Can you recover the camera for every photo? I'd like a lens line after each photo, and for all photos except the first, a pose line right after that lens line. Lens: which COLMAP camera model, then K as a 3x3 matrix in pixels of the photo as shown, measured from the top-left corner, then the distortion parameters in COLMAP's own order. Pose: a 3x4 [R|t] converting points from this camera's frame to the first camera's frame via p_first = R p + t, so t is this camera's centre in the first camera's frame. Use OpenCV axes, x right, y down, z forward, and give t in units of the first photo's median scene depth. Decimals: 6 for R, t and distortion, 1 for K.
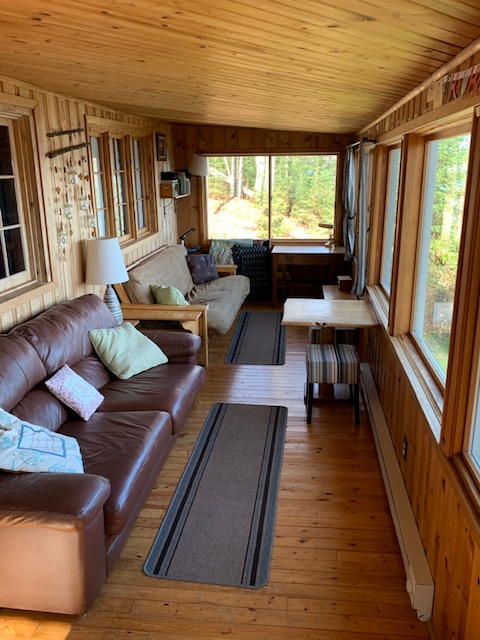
lens RADIAL K [[496.5, 0, 240.2], [0, 496.5, 321.7], [0, 0, 1]] dist [0.000863, -0.013636]
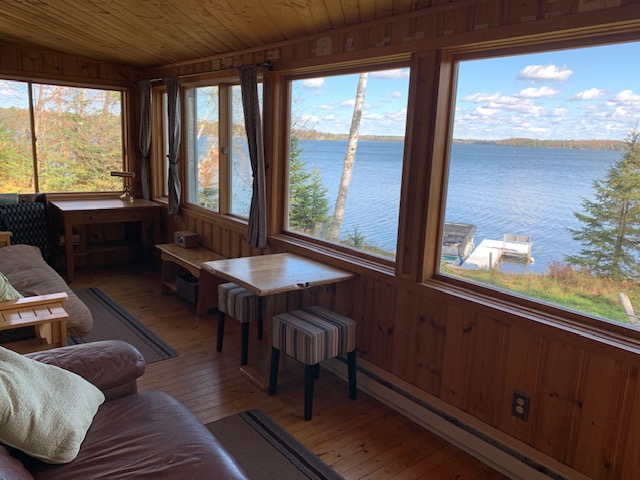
lens RADIAL K [[496.5, 0, 319.8], [0, 496.5, 235.3], [0, 0, 1]] dist [0.000863, -0.013636]
pose [[0.711071, -0.095680, 0.696580, -0.173662], [0.155984, 0.987478, -0.023592, -0.024519], [-0.685600, 0.125430, 0.717092, 0.207701]]
